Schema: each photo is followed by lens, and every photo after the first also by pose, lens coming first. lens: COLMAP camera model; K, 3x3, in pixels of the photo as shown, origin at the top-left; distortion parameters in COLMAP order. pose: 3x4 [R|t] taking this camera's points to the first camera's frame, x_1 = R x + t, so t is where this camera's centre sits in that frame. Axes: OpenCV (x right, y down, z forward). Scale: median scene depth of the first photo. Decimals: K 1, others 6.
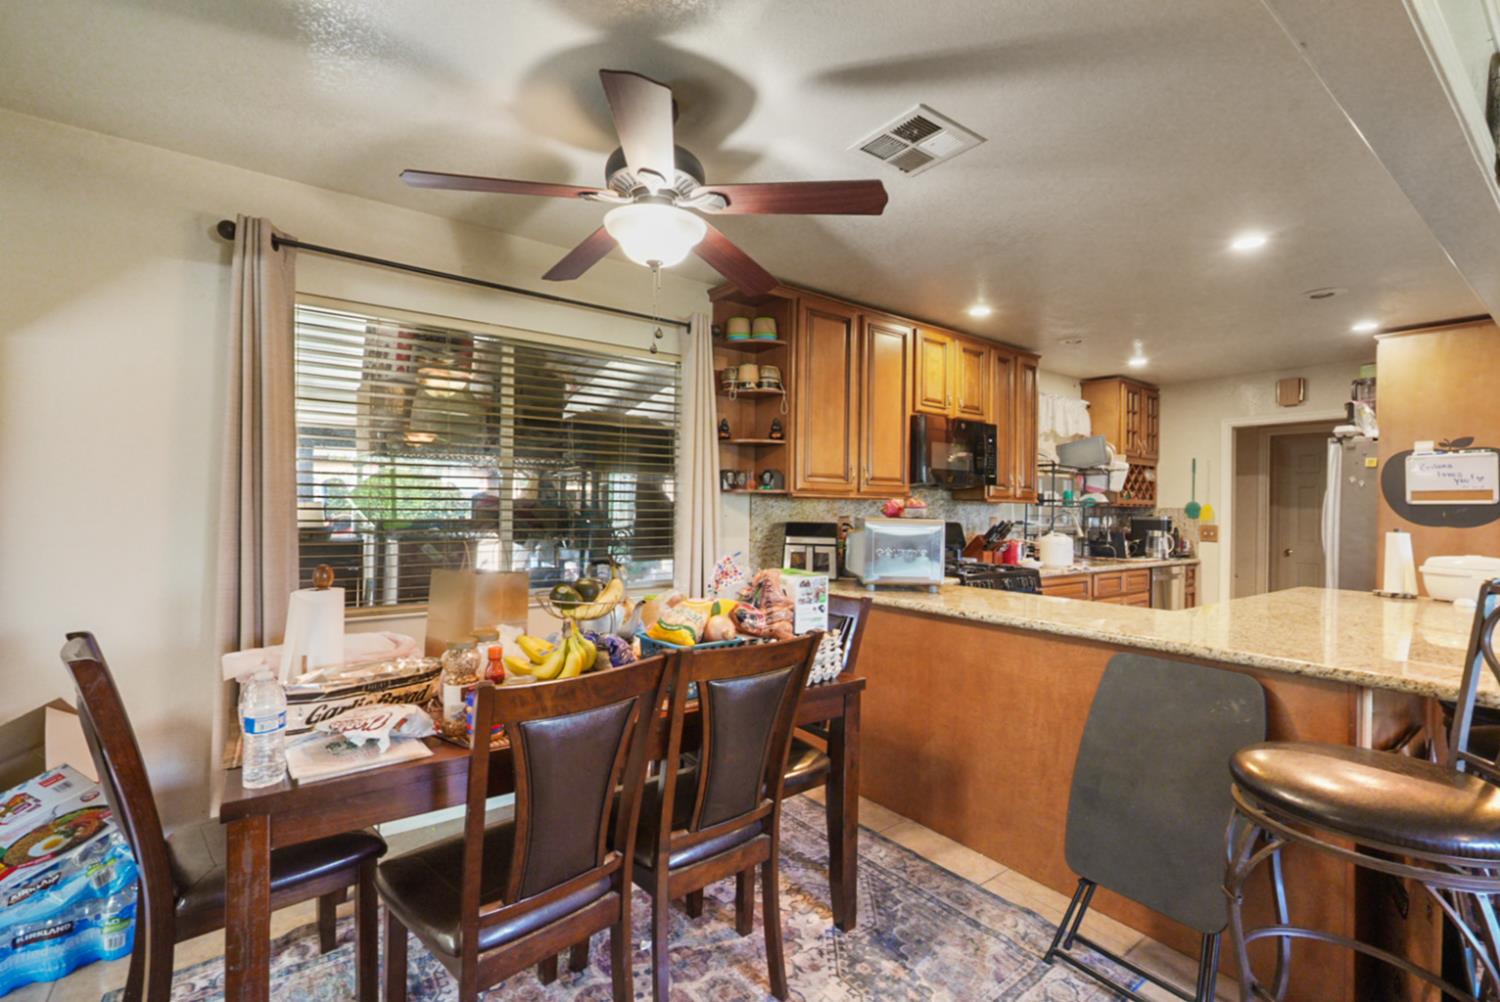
lens RADIAL K [[657.5, 0, 740.3], [0, 657.5, 504.2], [0, 0, 1]] dist [-0.009304, 0.003469]
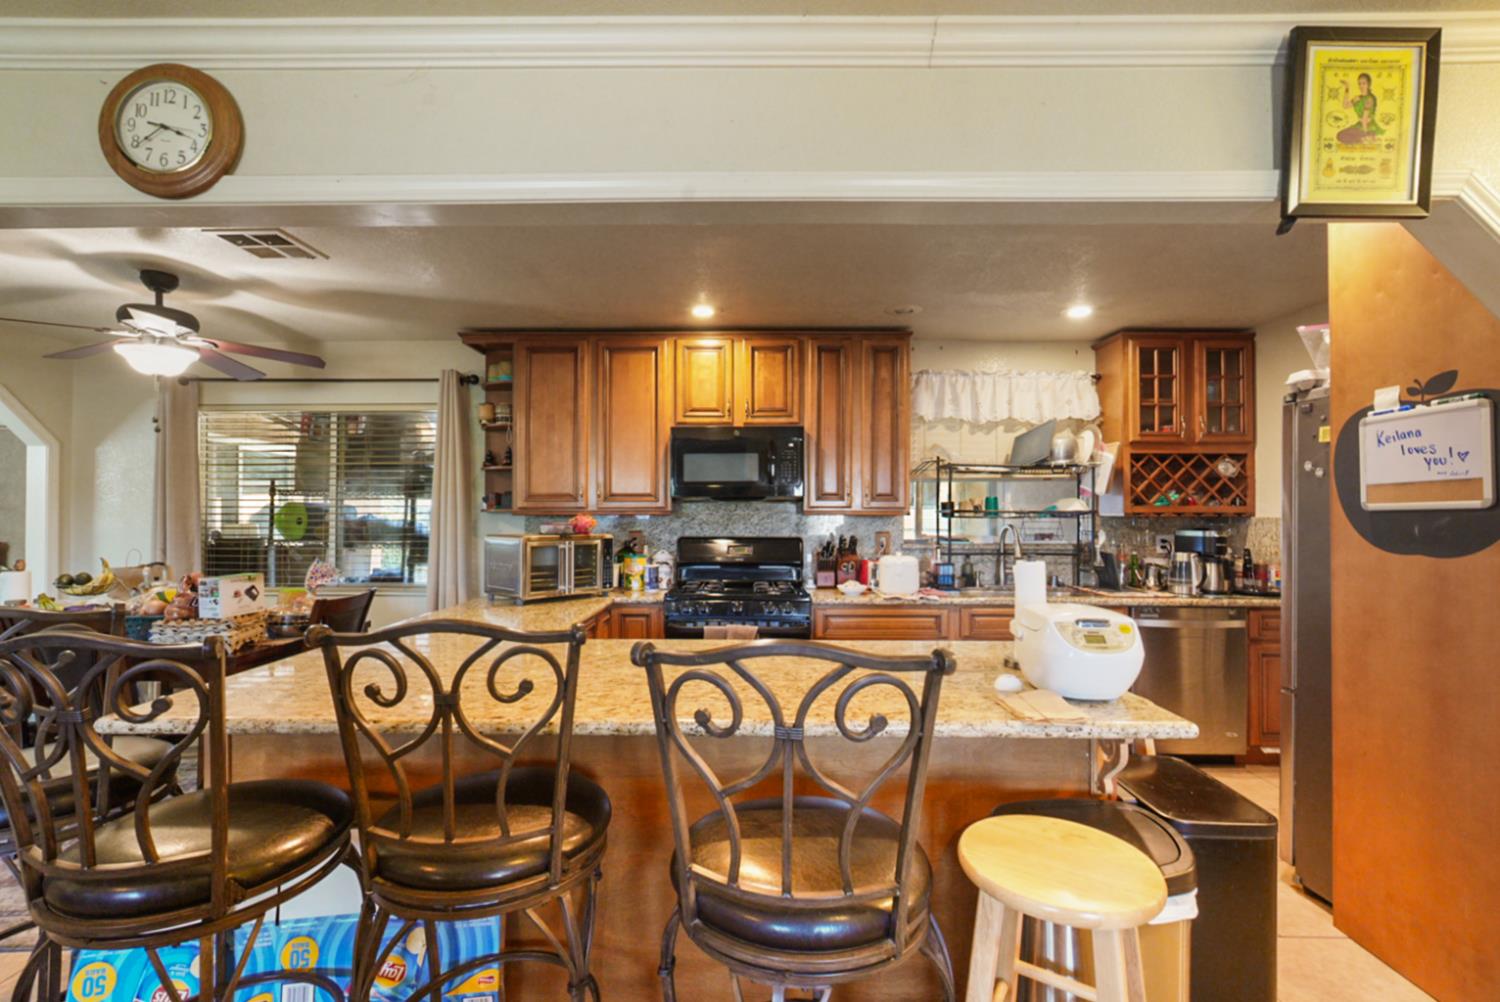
lens RADIAL K [[657.5, 0, 754.6], [0, 657.5, 505.2], [0, 0, 1]] dist [-0.009304, 0.003469]
pose [[0.804010, -0.022334, -0.594196, 1.086766], [0.014509, 0.999734, -0.017945, -0.001736], [0.594439, 0.005806, 0.804120, 0.328989]]
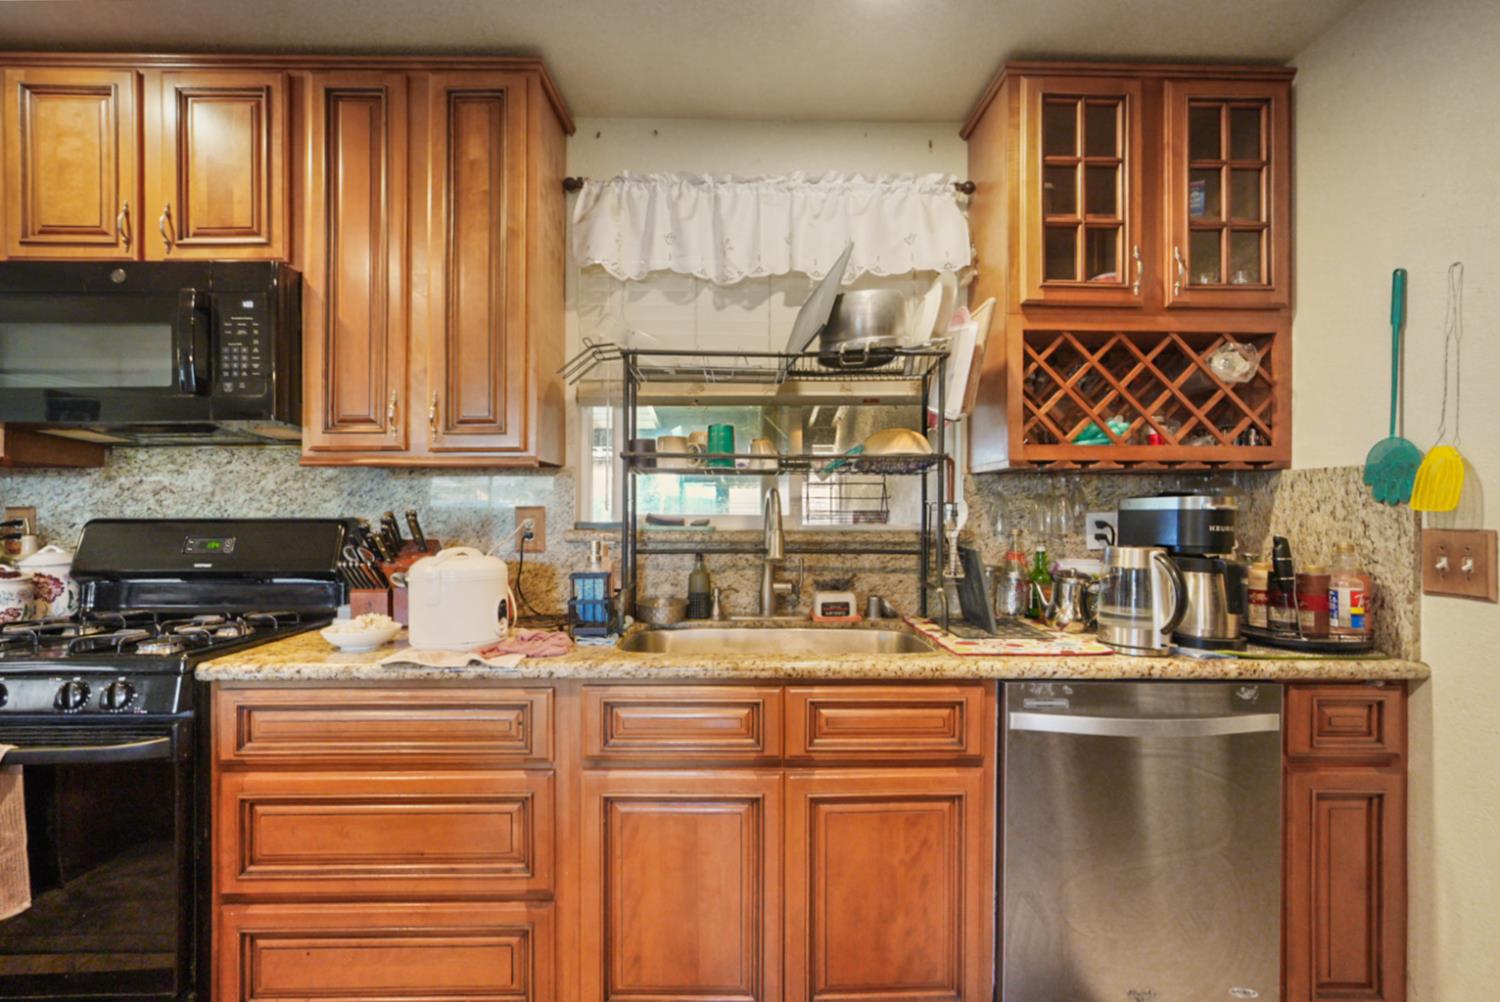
lens RADIAL K [[657.5, 0, 753.9], [0, 657.5, 511.7], [0, 0, 1]] dist [-0.009304, 0.003469]
pose [[0.817167, -0.014524, -0.576218, 1.060056], [0.016521, 0.999862, -0.001774, 0.037872], [0.576164, -0.008069, 0.817294, 1.076226]]
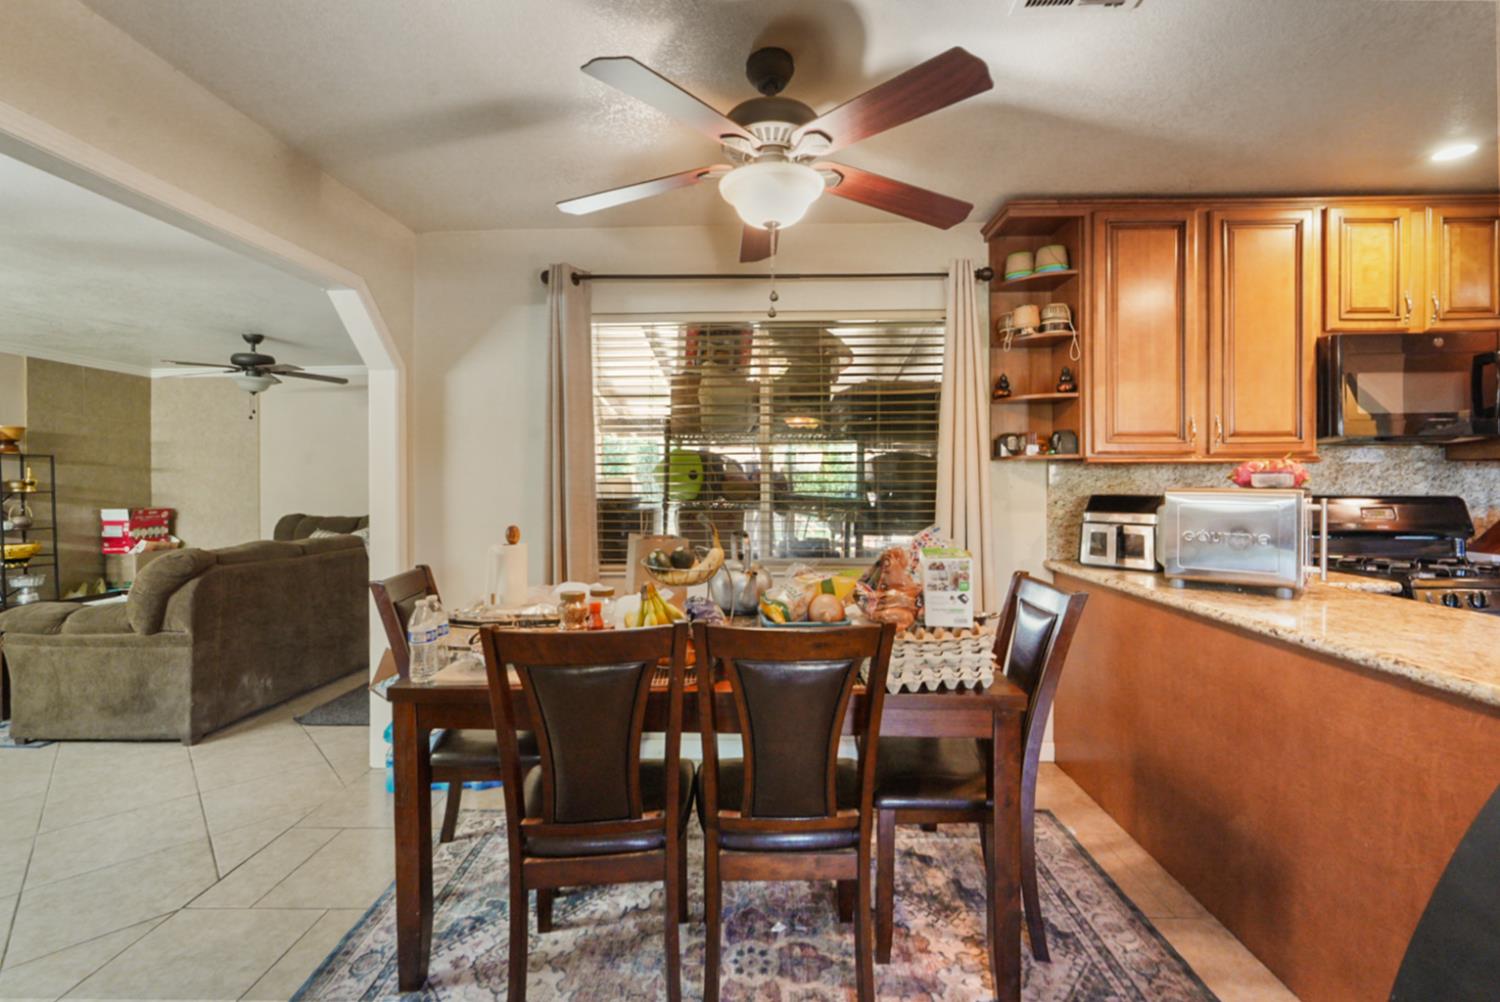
lens RADIAL K [[657.5, 0, 749.0], [0, 657.5, 480.3], [0, 0, 1]] dist [-0.009304, 0.003469]
pose [[0.789588, -0.013811, -0.613483, 0.240725], [0.013937, 0.999892, -0.004573, 0.008125], [0.613480, -0.004939, 0.789695, 0.118773]]
